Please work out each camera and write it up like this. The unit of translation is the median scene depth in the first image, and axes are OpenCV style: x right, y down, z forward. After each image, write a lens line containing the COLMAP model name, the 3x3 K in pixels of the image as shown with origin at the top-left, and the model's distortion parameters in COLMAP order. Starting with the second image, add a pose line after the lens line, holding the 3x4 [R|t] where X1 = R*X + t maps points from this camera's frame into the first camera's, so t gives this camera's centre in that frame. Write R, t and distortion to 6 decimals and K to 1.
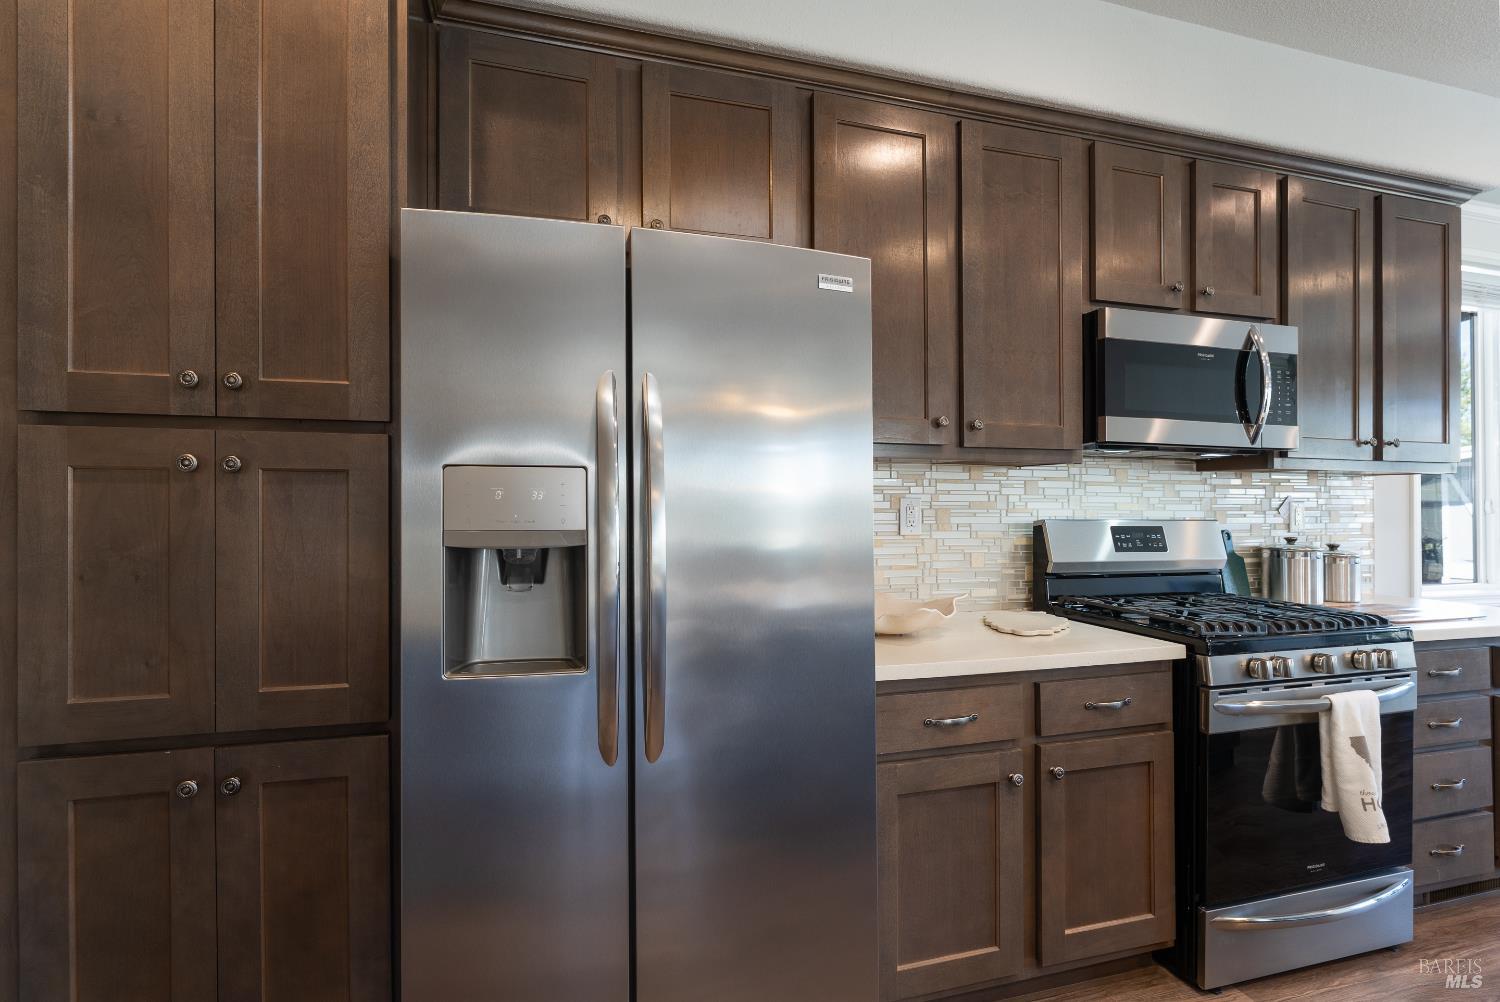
lens RADIAL K [[703.6, 0, 753.4], [0, 703.6, 502.9], [0, 0, 1]] dist [-0.000180, 0.000018]
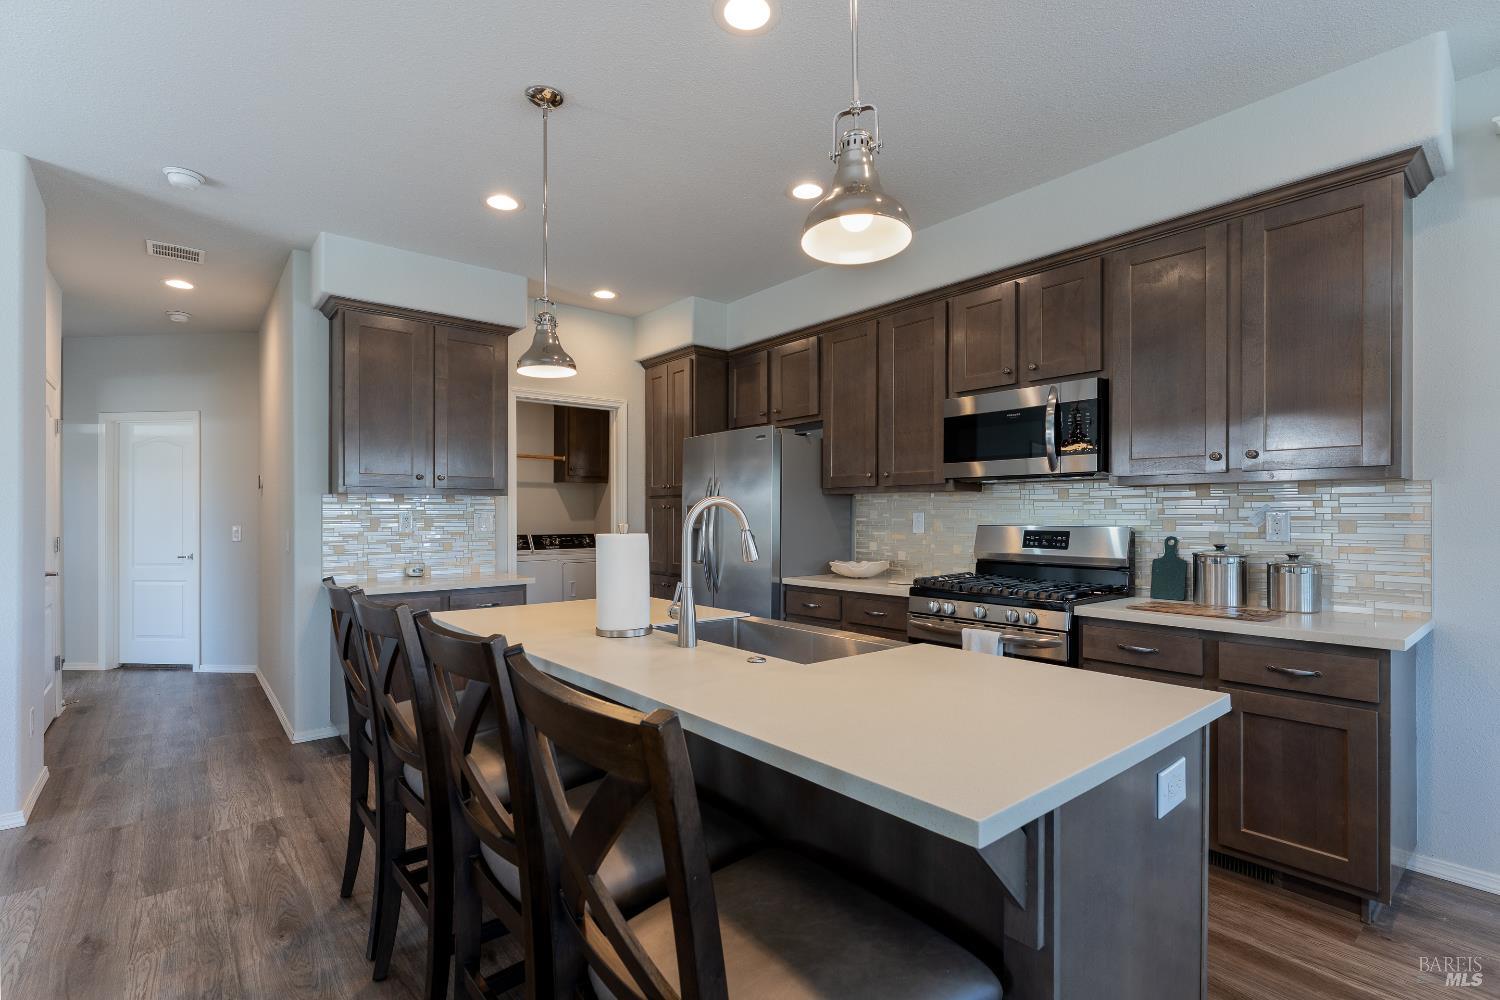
lens RADIAL K [[703.6, 0, 767.9], [0, 703.6, 524.2], [0, 0, 1]] dist [-0.000180, 0.000018]
pose [[0.407027, -0.001236, -0.913415, 1.623546], [-0.009366, 0.999941, -0.005527, 0.034002], [0.913368, 0.010804, 0.406991, -0.072712]]
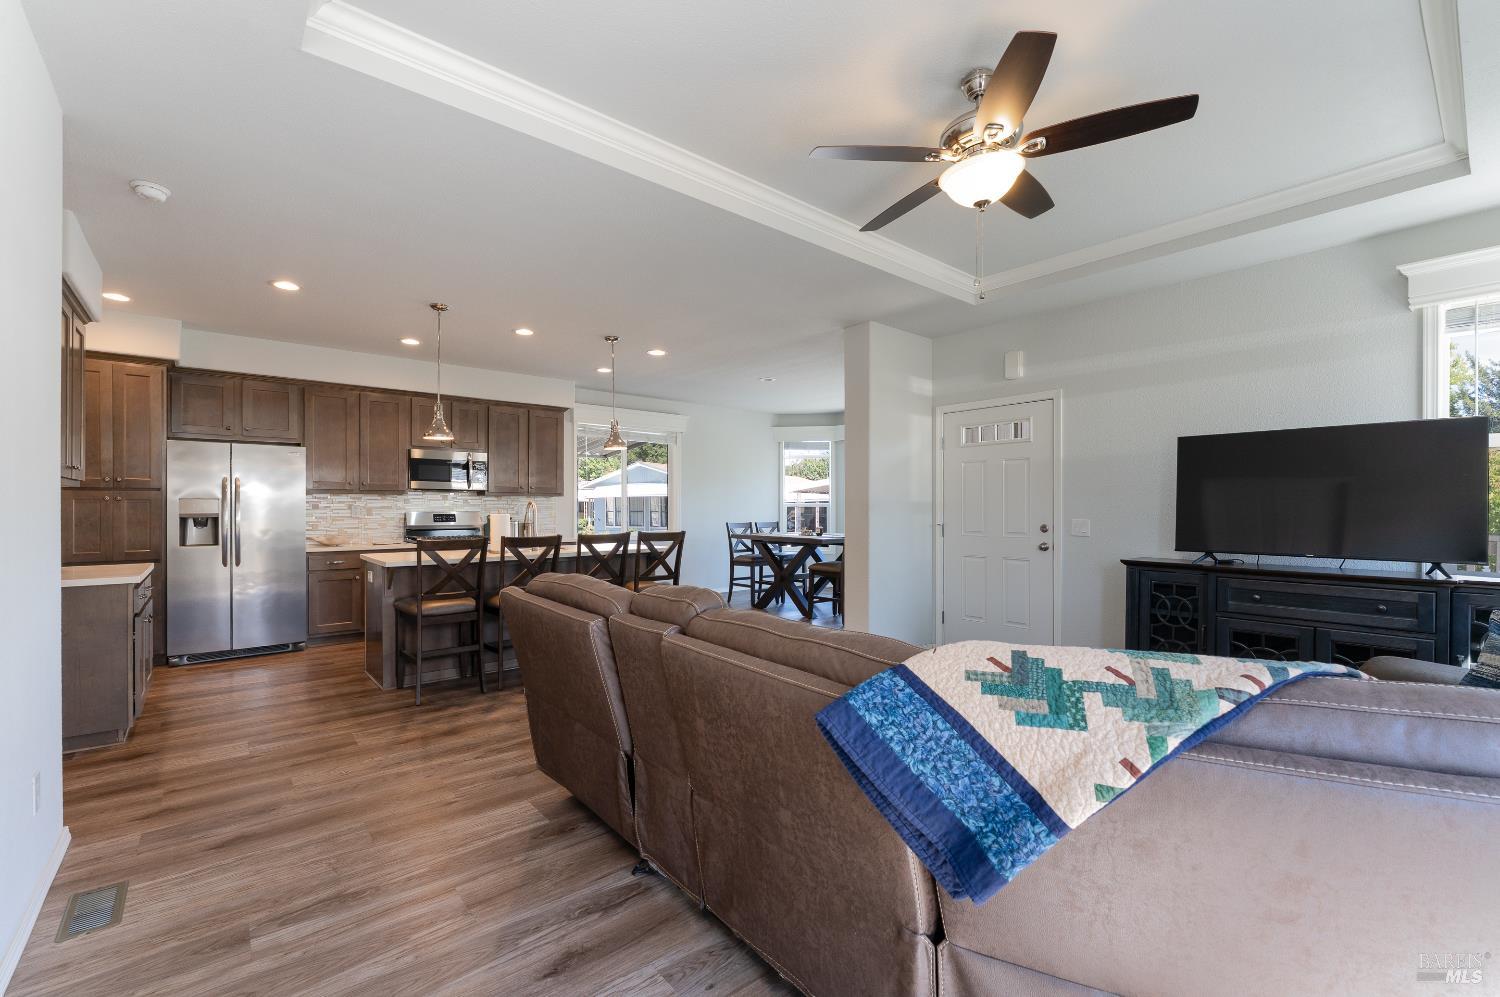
lens RADIAL K [[639.1, 0, 738.2], [0, 639.1, 496.8], [0, 0, 1]] dist [-0.004173, -0.000146]
pose [[0.917113, 0.001046, 0.398627, 0.624923], [0.004922, 0.999891, -0.013947, 0.003406], [-0.398598, 0.014753, 0.917007, -2.141491]]
